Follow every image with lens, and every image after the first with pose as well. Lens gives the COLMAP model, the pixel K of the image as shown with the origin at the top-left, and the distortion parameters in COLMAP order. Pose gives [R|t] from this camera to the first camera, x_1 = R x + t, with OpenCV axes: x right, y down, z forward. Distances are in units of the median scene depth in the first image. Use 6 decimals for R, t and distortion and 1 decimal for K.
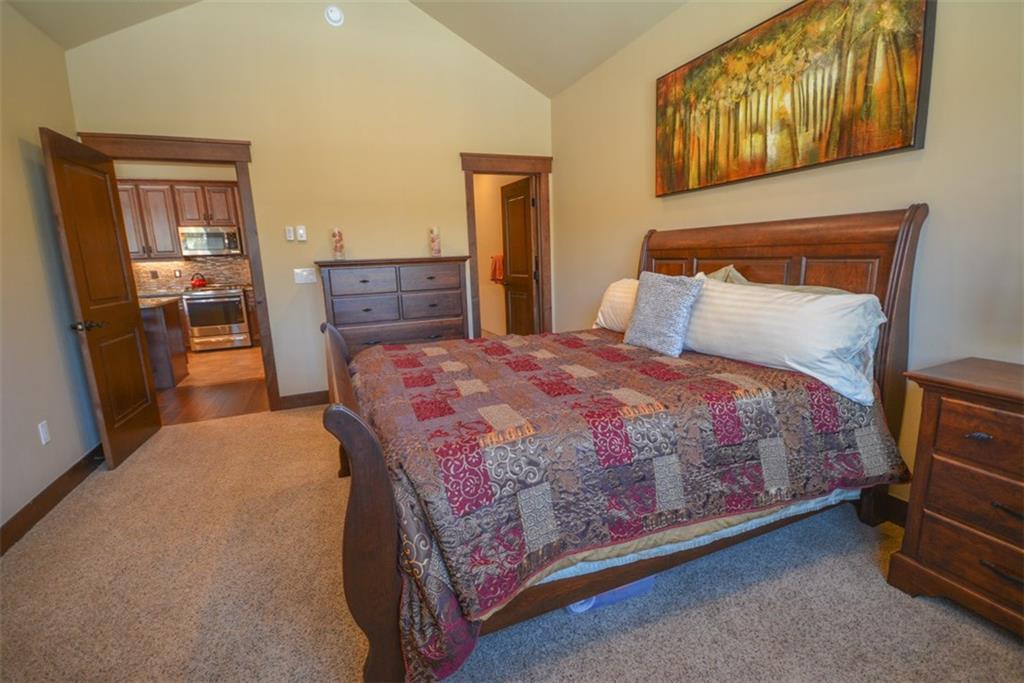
lens RADIAL K [[450.2, 0, 510.6], [0, 450.2, 347.7], [0, 0, 1]] dist [0.005464, -0.008992]
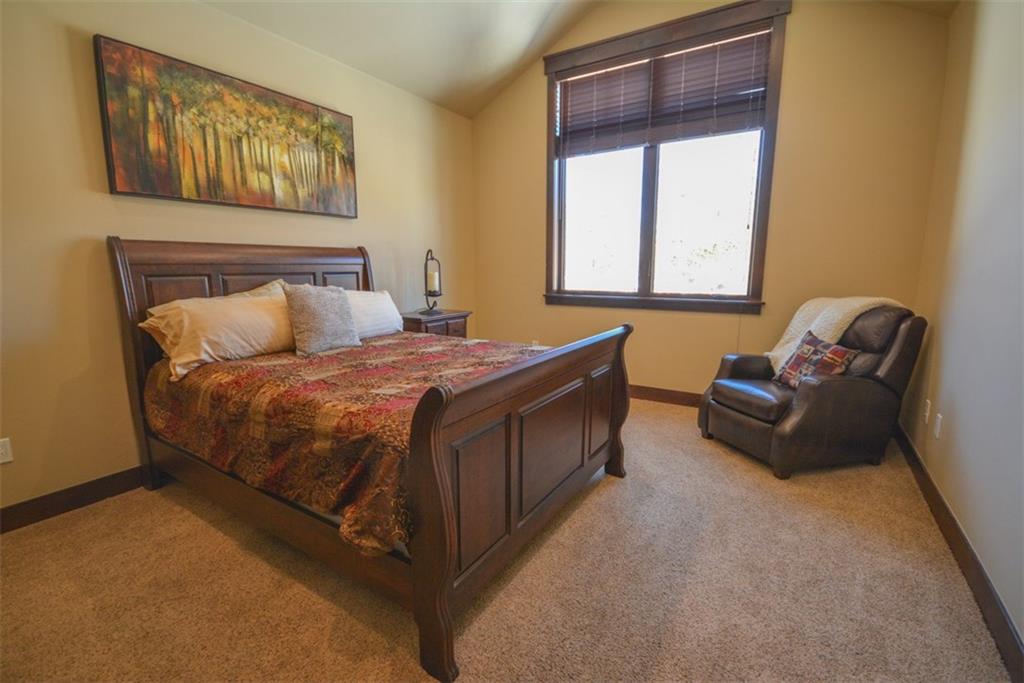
lens RADIAL K [[450.2, 0, 512.5], [0, 450.2, 339.3], [0, 0, 1]] dist [0.005464, -0.008992]
pose [[-0.569023, -0.095398, 0.816769, -0.865584], [0.183369, 0.953519, 0.239119, -0.210008], [-0.801616, 0.285834, -0.525081, 1.210122]]
